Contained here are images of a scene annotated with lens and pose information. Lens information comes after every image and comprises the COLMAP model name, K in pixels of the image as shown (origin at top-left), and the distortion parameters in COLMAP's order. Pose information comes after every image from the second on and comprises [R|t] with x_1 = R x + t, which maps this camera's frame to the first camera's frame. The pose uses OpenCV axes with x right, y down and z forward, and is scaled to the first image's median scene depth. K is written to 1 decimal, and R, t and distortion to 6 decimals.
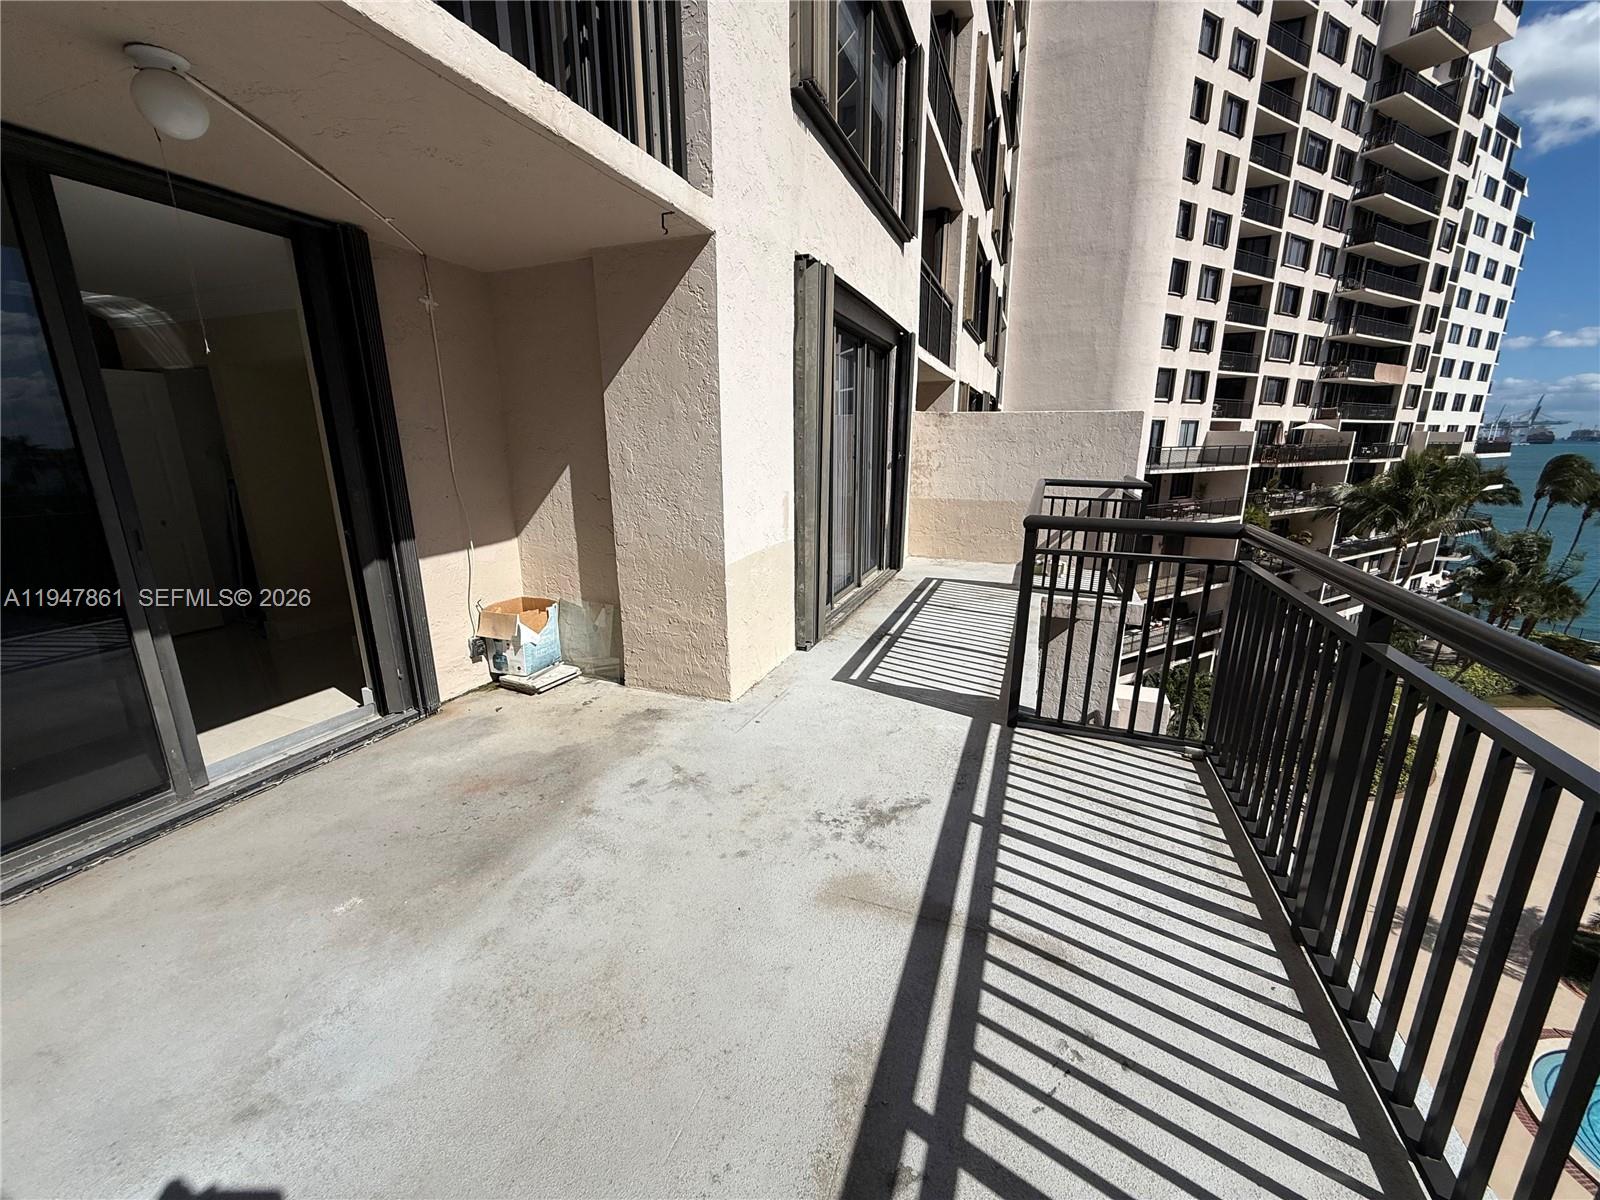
lens RADIAL K [[635.1, 0, 768.4], [0, 635.1, 601.0], [0, 0, 1]] dist [-0.004856, 0.001230]
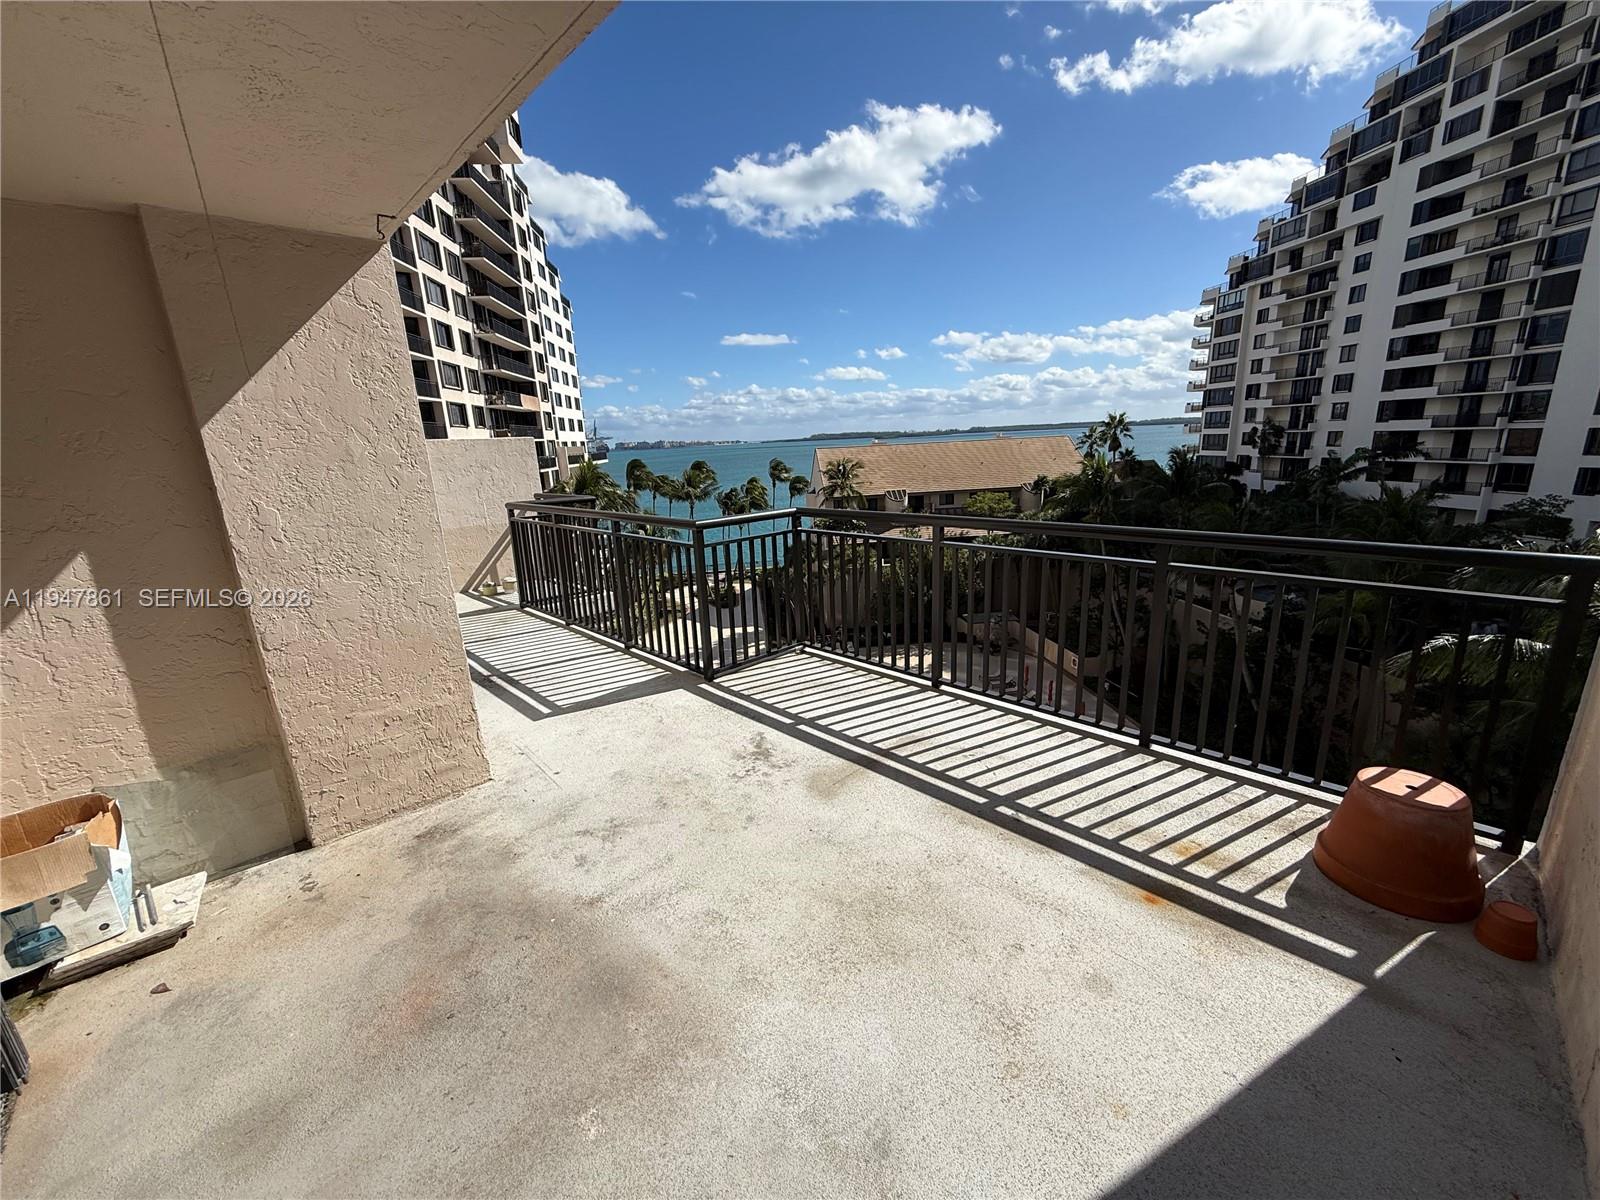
lens RADIAL K [[635.1, 0, 804.0], [0, 635.1, 606.9], [0, 0, 1]] dist [-0.004856, 0.001230]
pose [[0.403297, -0.246391, 0.881274, -0.537525], [0.265787, 0.953089, 0.144837, -0.072001], [-0.875619, 0.175819, 0.449865, 0.171085]]
